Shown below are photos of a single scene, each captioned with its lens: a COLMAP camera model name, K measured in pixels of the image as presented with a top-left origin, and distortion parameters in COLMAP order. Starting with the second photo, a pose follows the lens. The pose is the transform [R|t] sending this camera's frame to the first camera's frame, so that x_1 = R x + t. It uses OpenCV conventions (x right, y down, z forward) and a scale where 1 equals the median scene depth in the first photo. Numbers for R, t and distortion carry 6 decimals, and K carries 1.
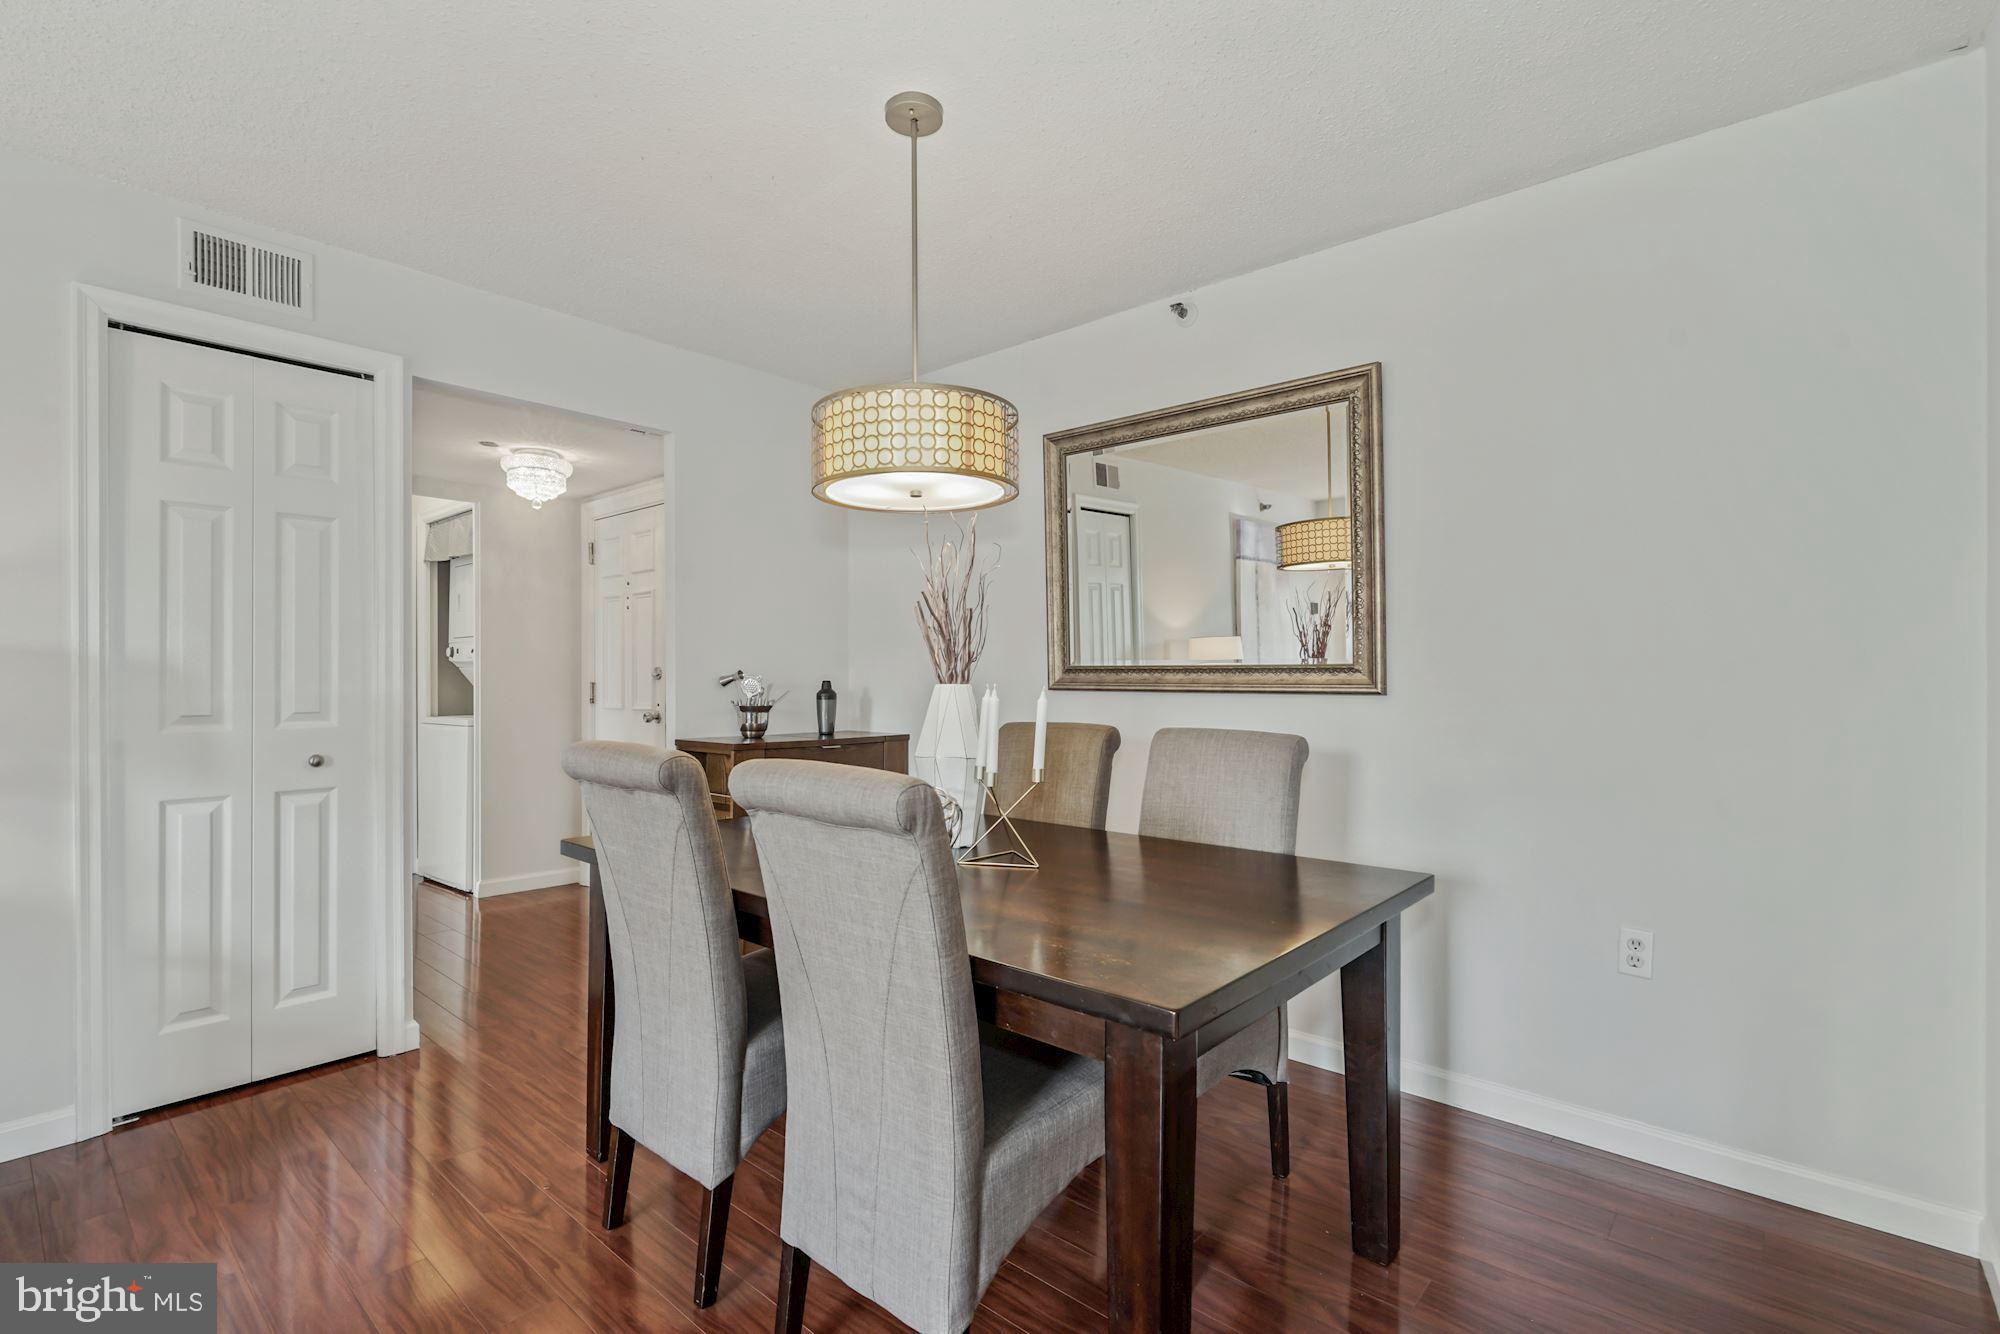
lens RADIAL K [[928.7, 0, 991.1], [0, 928.7, 674.3], [0, 0, 1]] dist [-0.000544, 0.000001]
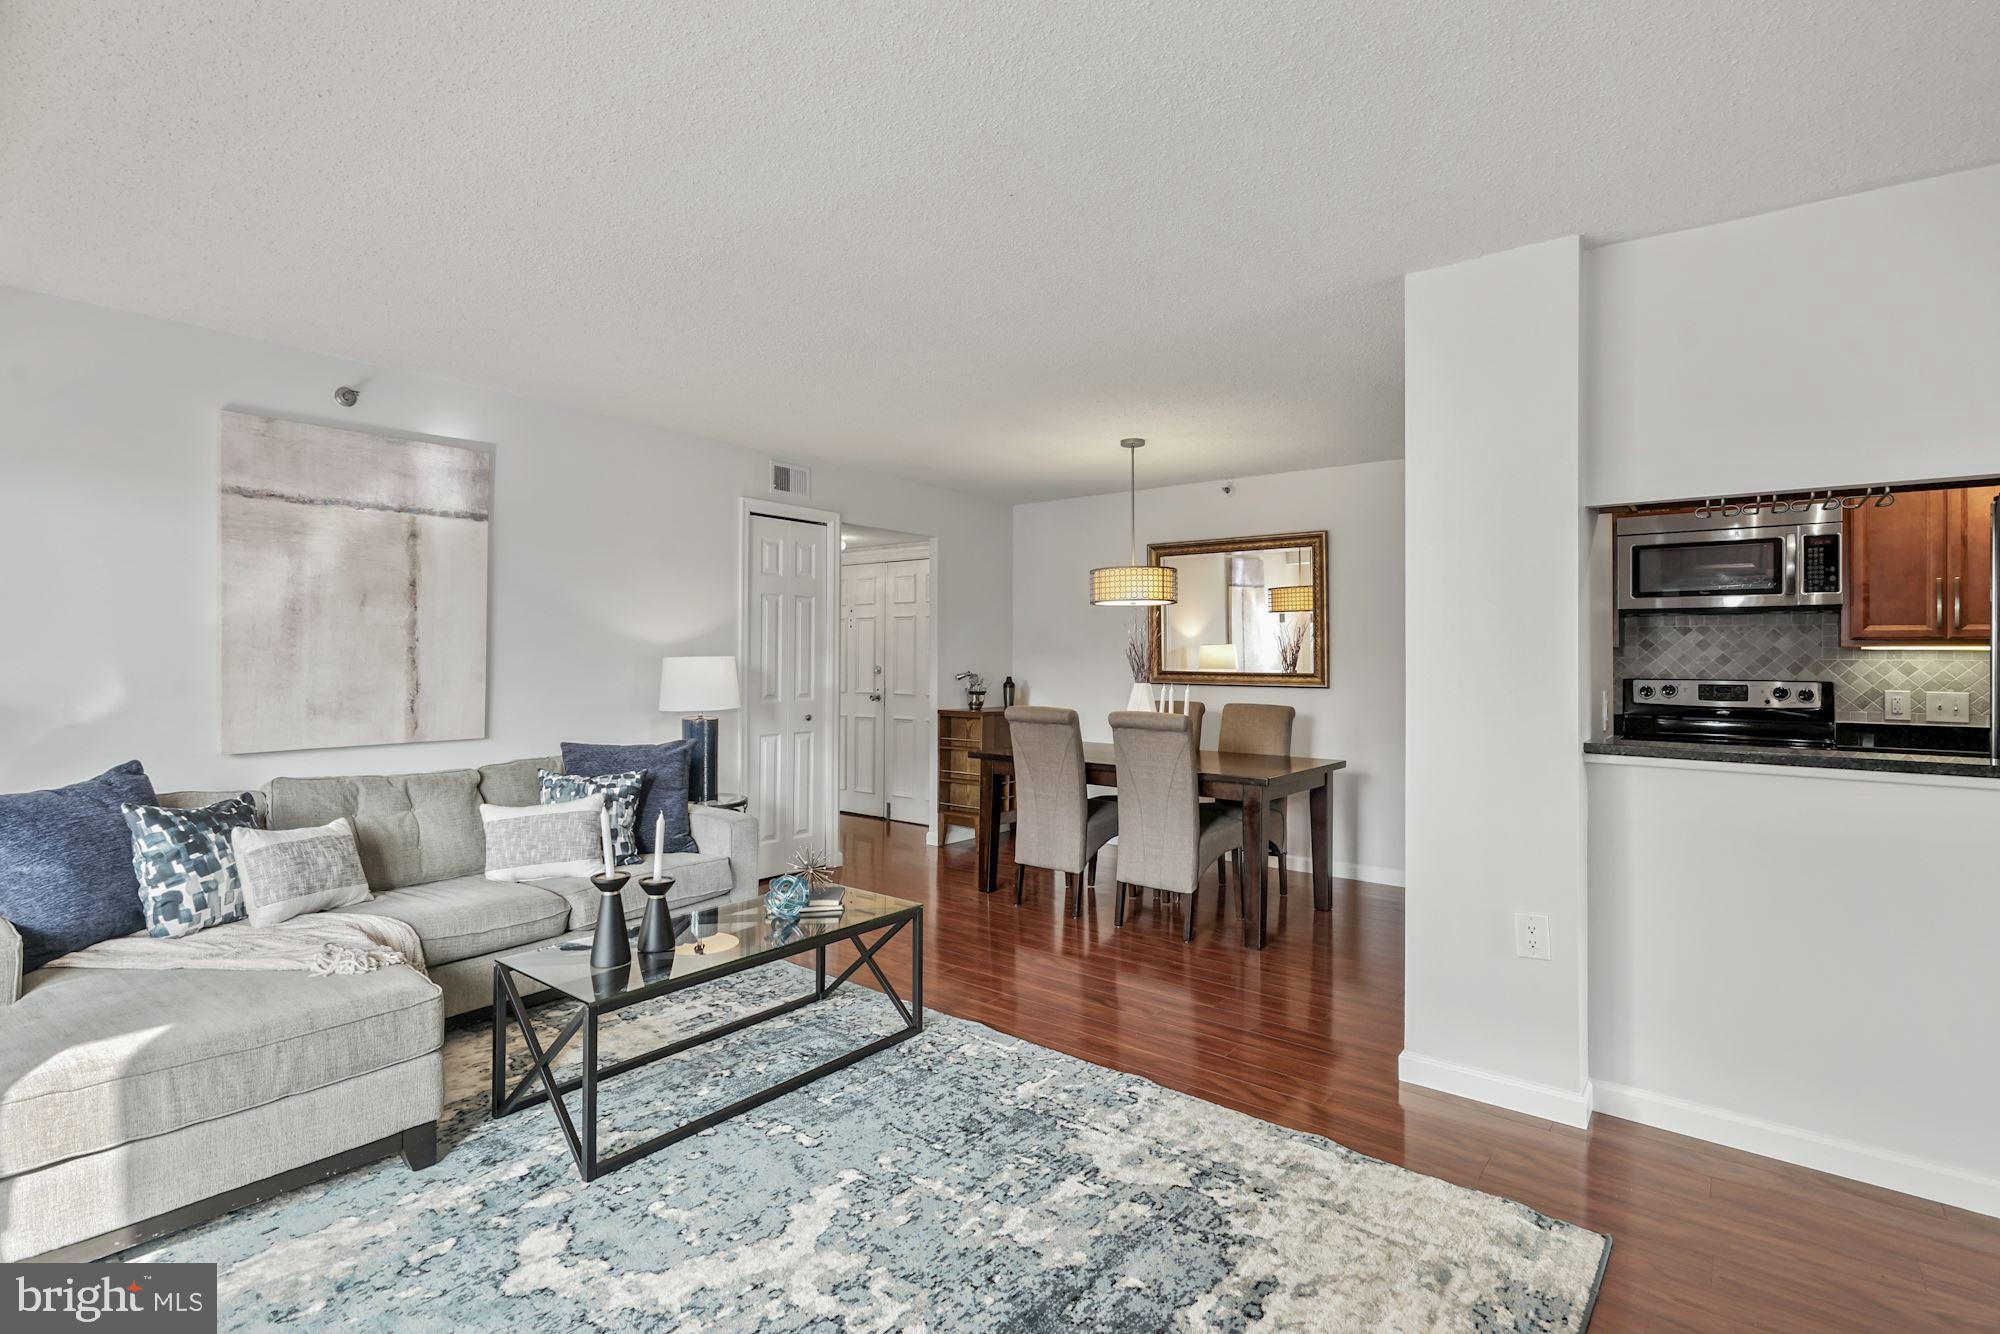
lens RADIAL K [[956.1, 0, 979.3], [0, 956.1, 639.4], [0, 0, 1]] dist [-0.003081, -0.000038]
pose [[0.999225, 0.010176, 0.038022, -0.450698], [-0.009538, 0.999811, -0.016936, -0.047008], [-0.038187, 0.016560, 0.999133, -1.135636]]
